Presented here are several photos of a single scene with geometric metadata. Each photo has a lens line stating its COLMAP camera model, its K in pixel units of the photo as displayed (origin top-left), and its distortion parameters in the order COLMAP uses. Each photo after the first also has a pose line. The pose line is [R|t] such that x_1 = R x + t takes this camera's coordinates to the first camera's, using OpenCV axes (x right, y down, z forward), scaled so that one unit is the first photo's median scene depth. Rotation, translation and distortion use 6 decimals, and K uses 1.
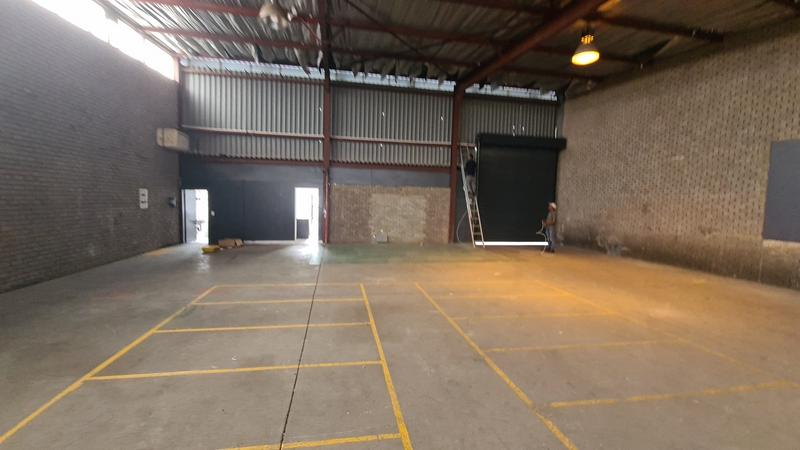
lens RADIAL K [[322.9, 0, 395.6], [0, 322.9, 223.3], [0, 0, 1]] dist [0.013312, -0.009515]
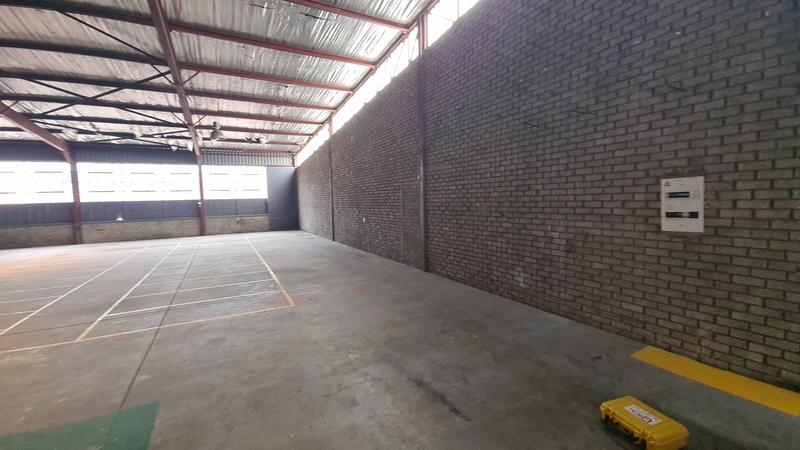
lens RADIAL K [[322.9, 0, 395.6], [0, 322.9, 223.3], [0, 0, 1]] dist [0.013312, -0.009515]
pose [[-0.951781, 0.024155, -0.305825, -0.279863], [-0.016674, 0.991348, 0.130193, -0.075251], [0.306324, 0.129015, -0.943144, 0.956904]]
